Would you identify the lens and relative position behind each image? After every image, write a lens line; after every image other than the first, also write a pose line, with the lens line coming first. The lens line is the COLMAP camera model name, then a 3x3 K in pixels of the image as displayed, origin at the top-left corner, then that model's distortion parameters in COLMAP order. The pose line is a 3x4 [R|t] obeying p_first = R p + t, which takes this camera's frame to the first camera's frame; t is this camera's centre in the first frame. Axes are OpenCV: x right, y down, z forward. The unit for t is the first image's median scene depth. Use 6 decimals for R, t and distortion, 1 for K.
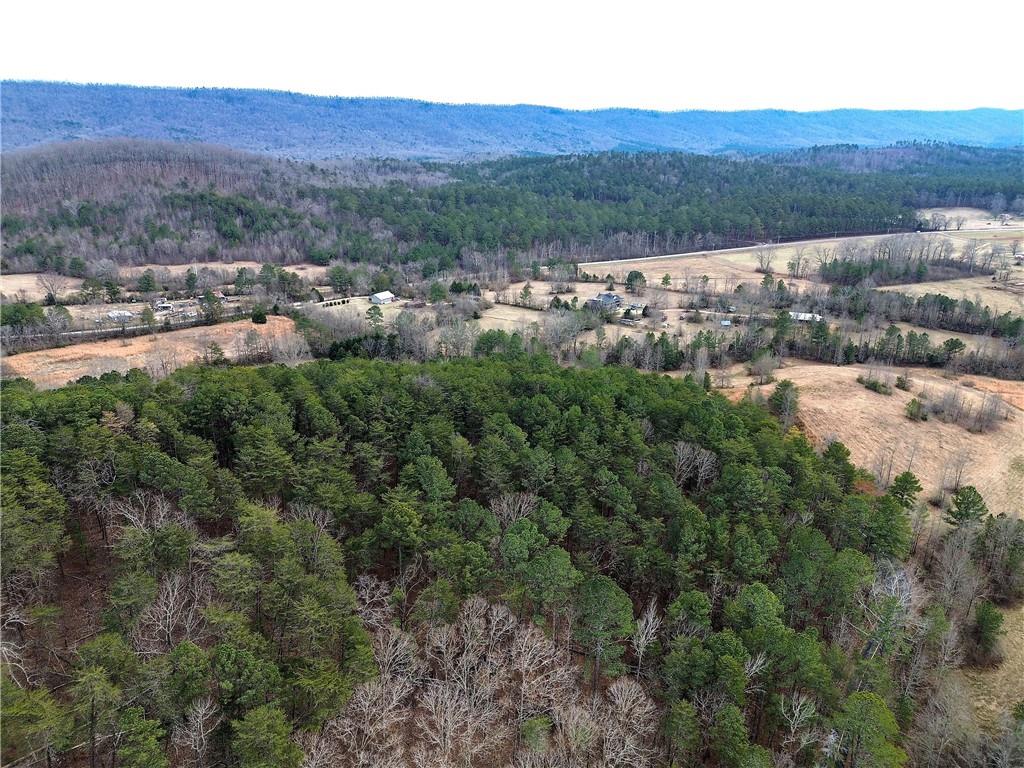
lens RADIAL K [[716.9, 0, 513.3], [0, 716.9, 384.6], [0, 0, 1]] dist [0.091041, -0.091905]
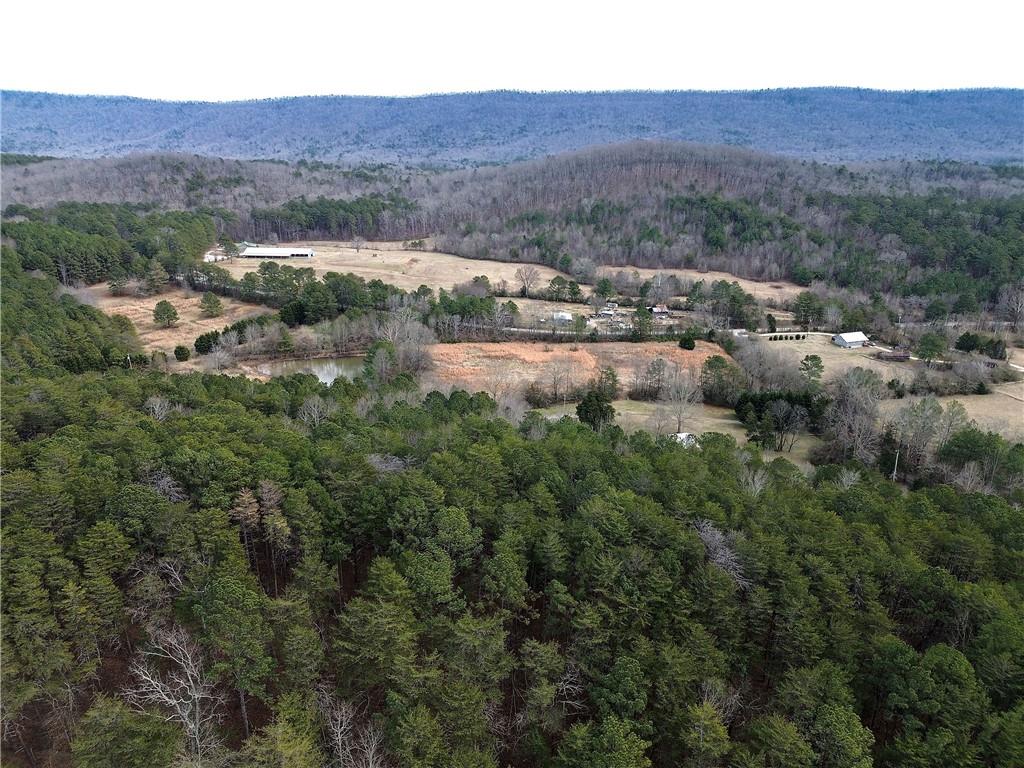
lens RADIAL K [[716.9, 0, 513.3], [0, 716.9, 384.6], [0, 0, 1]] dist [0.091041, -0.091905]
pose [[0.764405, 0.208695, -0.610026, 0.029057], [-0.209378, 0.975234, 0.071270, -0.050510], [0.609792, 0.073247, 0.789170, 0.151310]]
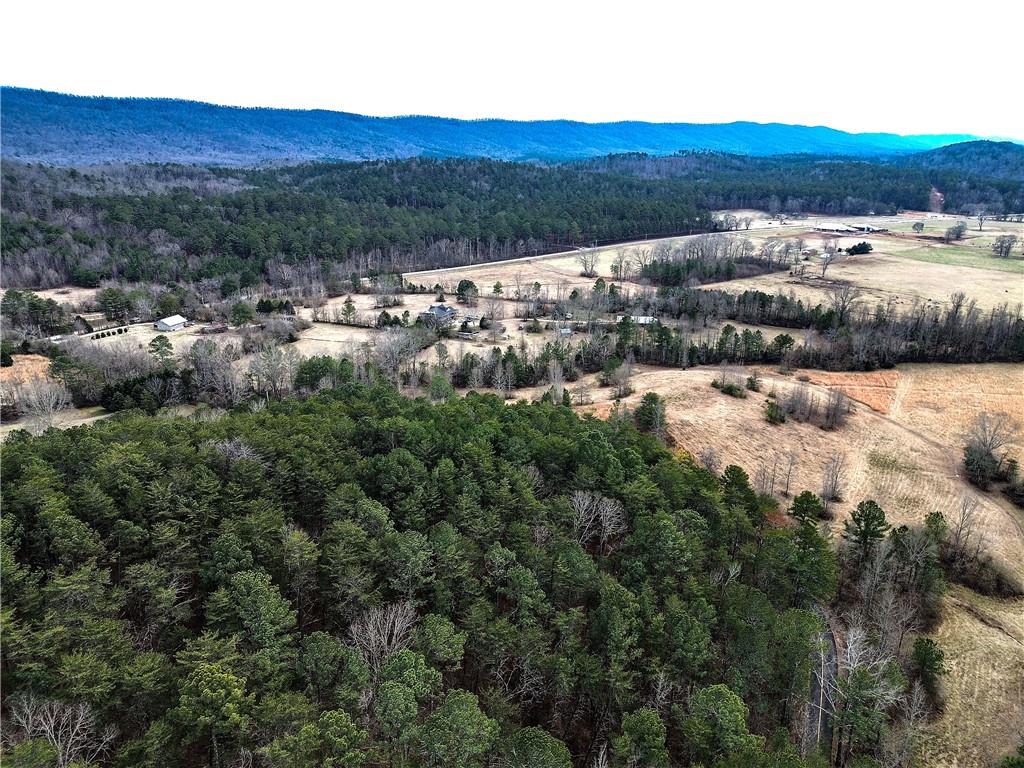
lens RADIAL K [[716.9, 0, 513.3], [0, 716.9, 384.6], [0, 0, 1]] dist [0.091041, -0.091905]
pose [[0.966786, -0.078107, 0.243359, -0.009387], [0.080739, 0.996735, -0.000844, -0.016408], [-0.242499, 0.020464, 0.969936, 0.082509]]
